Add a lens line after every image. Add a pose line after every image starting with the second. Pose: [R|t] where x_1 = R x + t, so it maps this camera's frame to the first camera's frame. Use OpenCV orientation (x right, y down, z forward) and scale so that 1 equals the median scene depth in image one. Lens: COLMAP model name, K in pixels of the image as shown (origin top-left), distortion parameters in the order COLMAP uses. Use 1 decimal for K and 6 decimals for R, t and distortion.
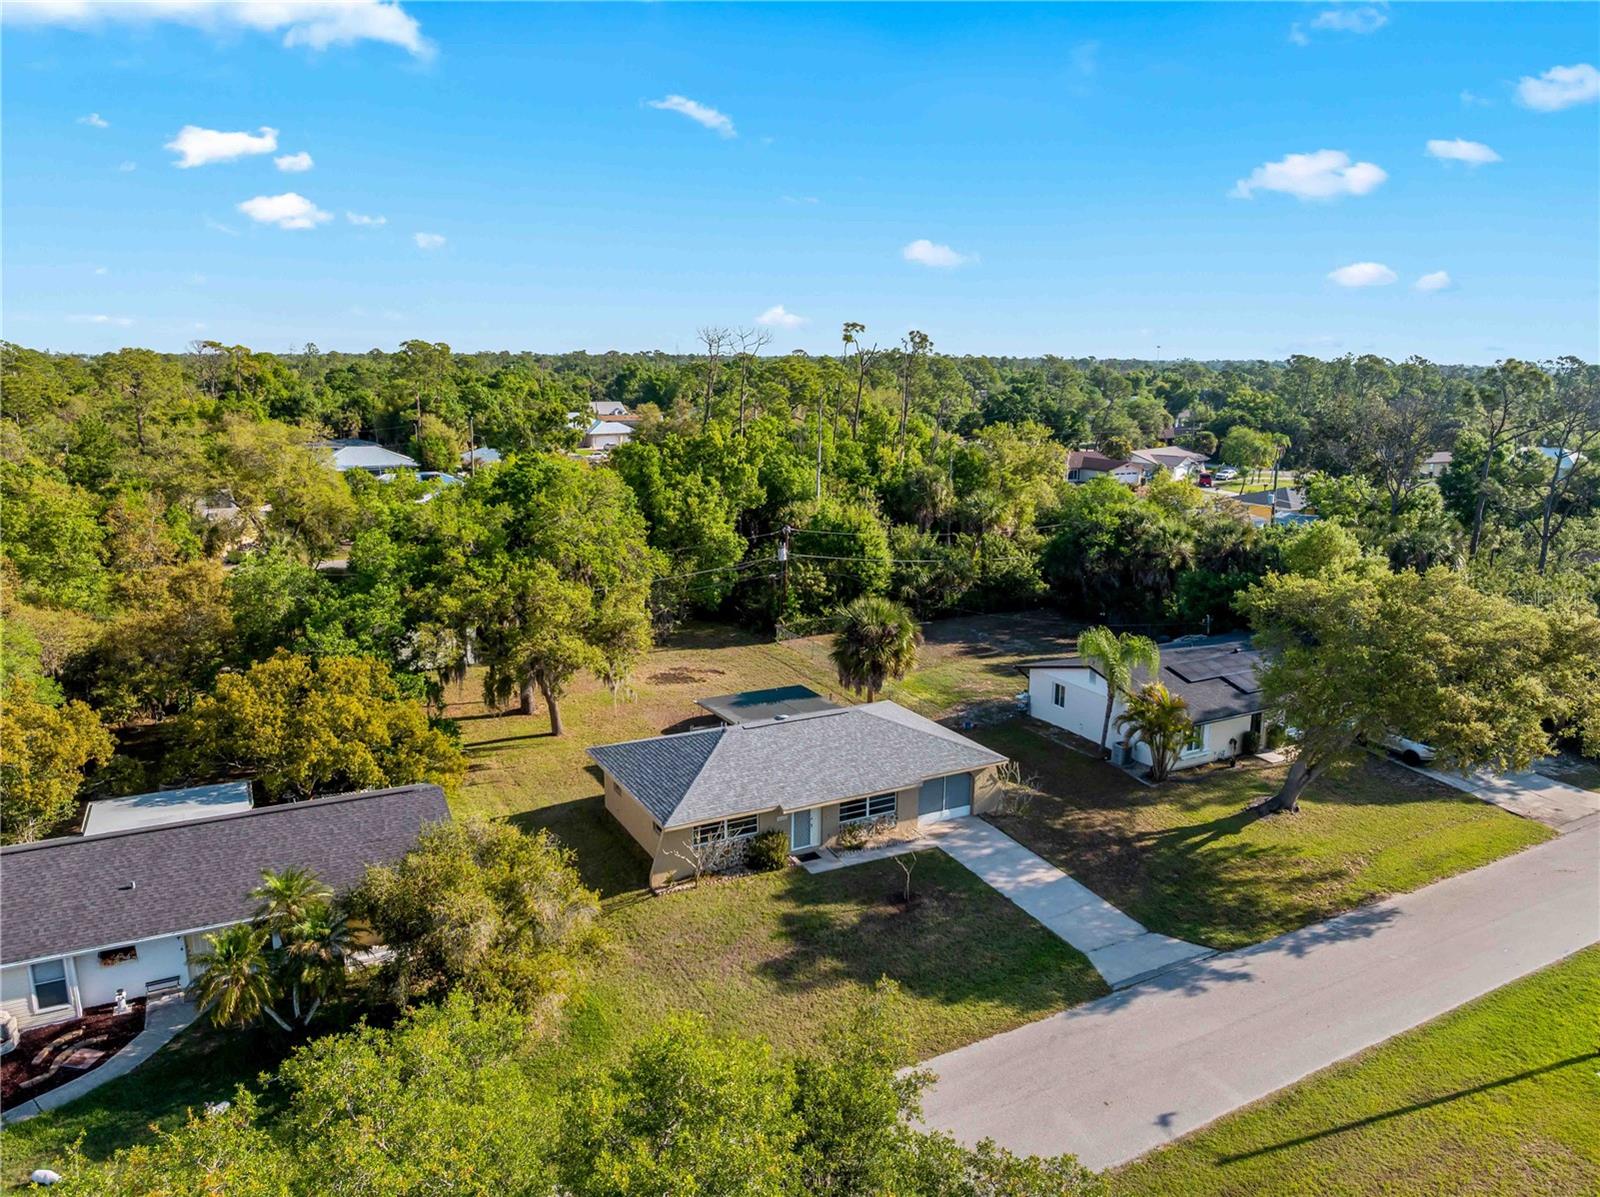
lens RADIAL K [[1117.6, 0, 800.0], [0, 1117.6, 598.5], [0, 0, 1]] dist [-0.035459, -0.002042]
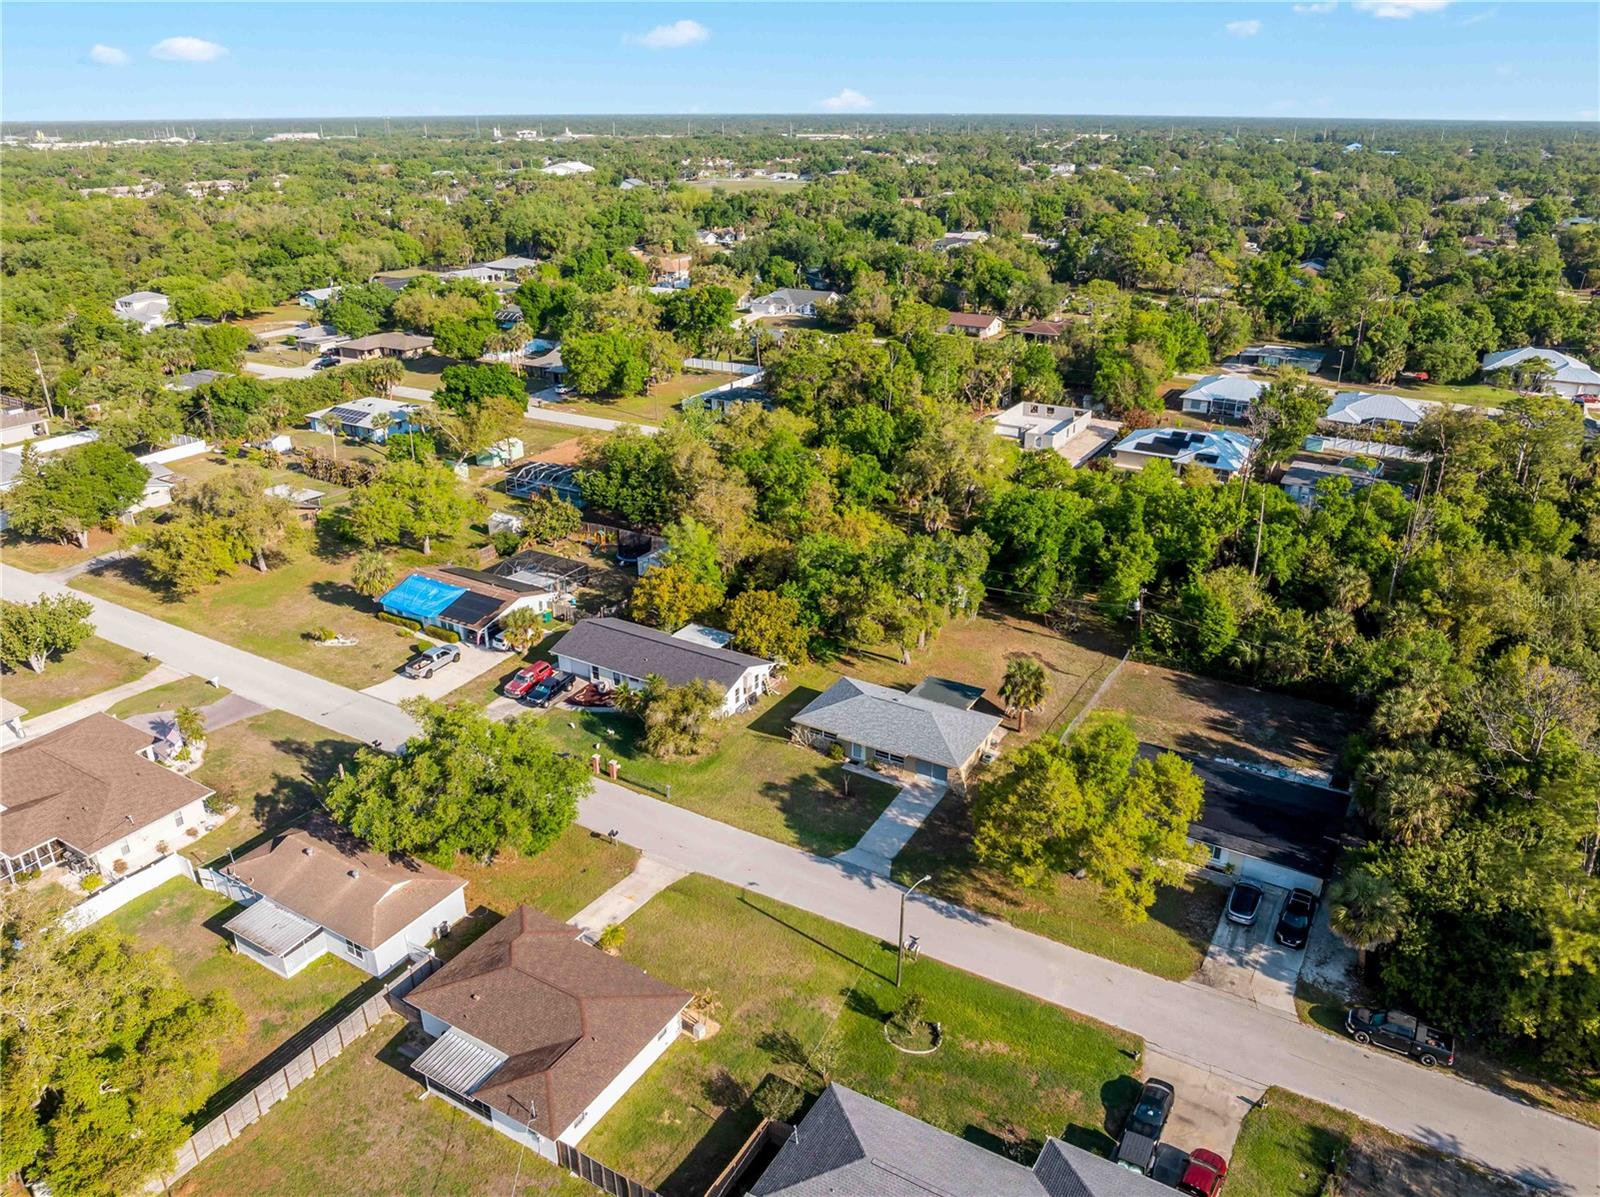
lens RADIAL K [[1117.6, 0, 800.0], [0, 1117.6, 598.5], [0, 0, 1]] dist [-0.035459, -0.002042]
pose [[0.517386, 0.334903, -0.787497, 1.659114], [-0.168445, 0.942092, 0.289980, -0.727451], [0.839010, -0.017382, 0.543838, -0.289689]]
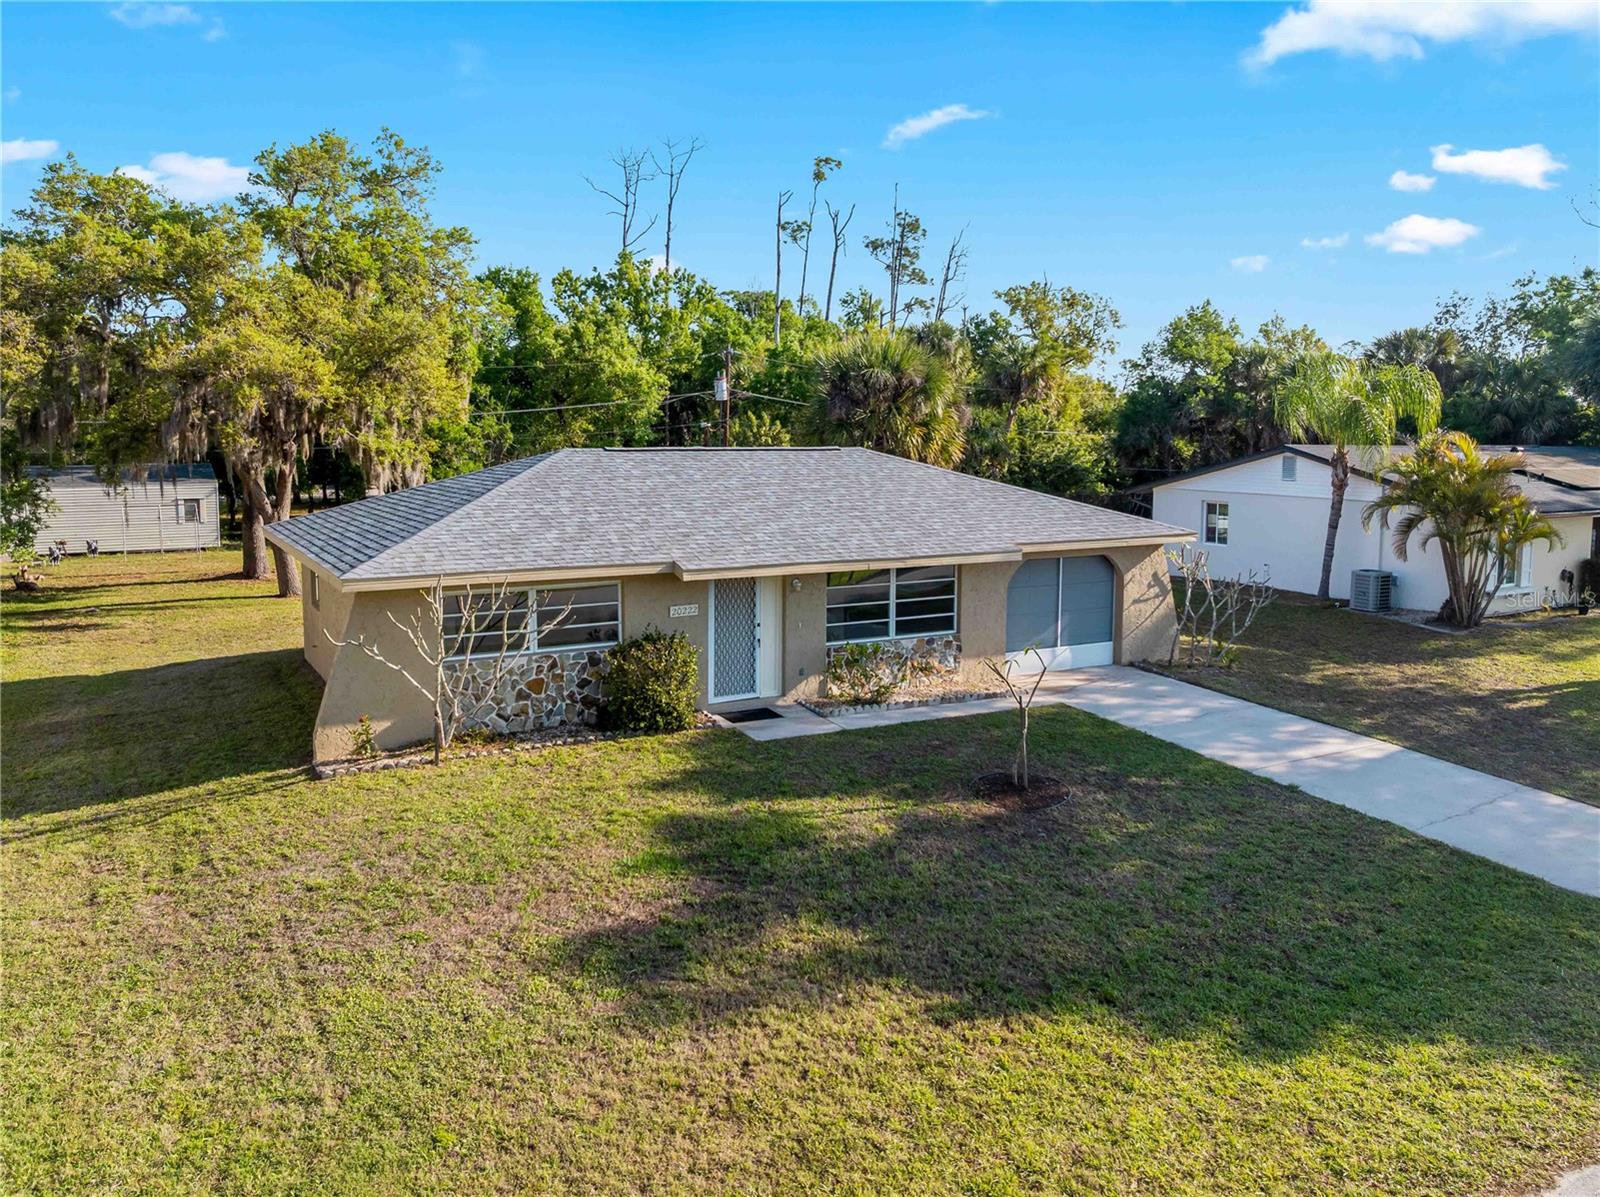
lens RADIAL K [[1202.6, 0, 784.3], [0, 1202.6, 539.0], [0, 0, 1]] dist [-0.040623, -0.005711]
pose [[0.999804, -0.005364, 0.019056, 0.012417], [0.007595, 0.992864, -0.119010, 0.233522], [-0.018282, 0.119132, 0.992710, 0.601431]]
